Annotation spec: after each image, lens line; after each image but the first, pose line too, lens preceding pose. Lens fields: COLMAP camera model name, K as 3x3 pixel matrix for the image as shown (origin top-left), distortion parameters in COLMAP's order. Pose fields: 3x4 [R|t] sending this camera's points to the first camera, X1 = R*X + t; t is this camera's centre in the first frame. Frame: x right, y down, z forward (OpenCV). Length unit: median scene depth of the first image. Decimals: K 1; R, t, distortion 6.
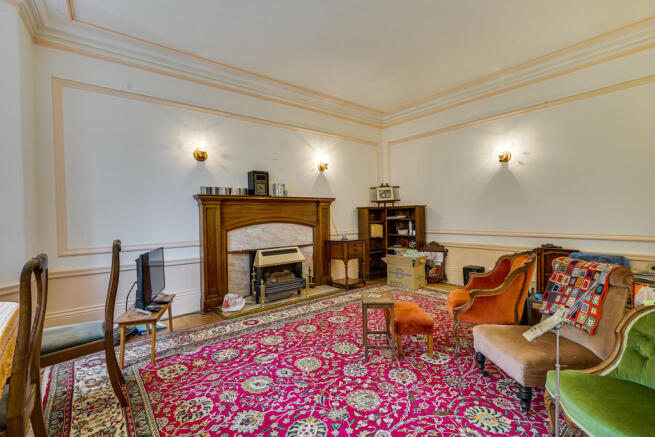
lens RADIAL K [[296.9, 0, 333.6], [0, 296.9, 214.5], [0, 0, 1]] dist [-0.000008, 0.000361]
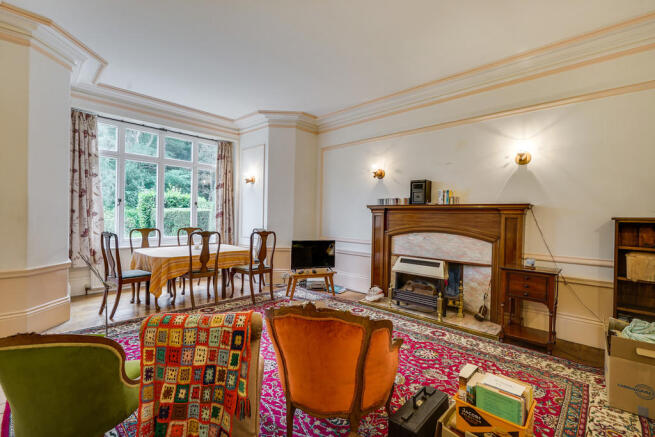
lens RADIAL K [[296.9, 0, 333.8], [0, 296.9, 220.1], [0, 0, 1]] dist [-0.000008, 0.000361]
pose [[0.138495, 0.021846, -0.990122, 0.661756], [-0.035955, 0.999209, 0.017017, -0.014784], [0.989710, 0.033243, 0.139170, 0.533258]]
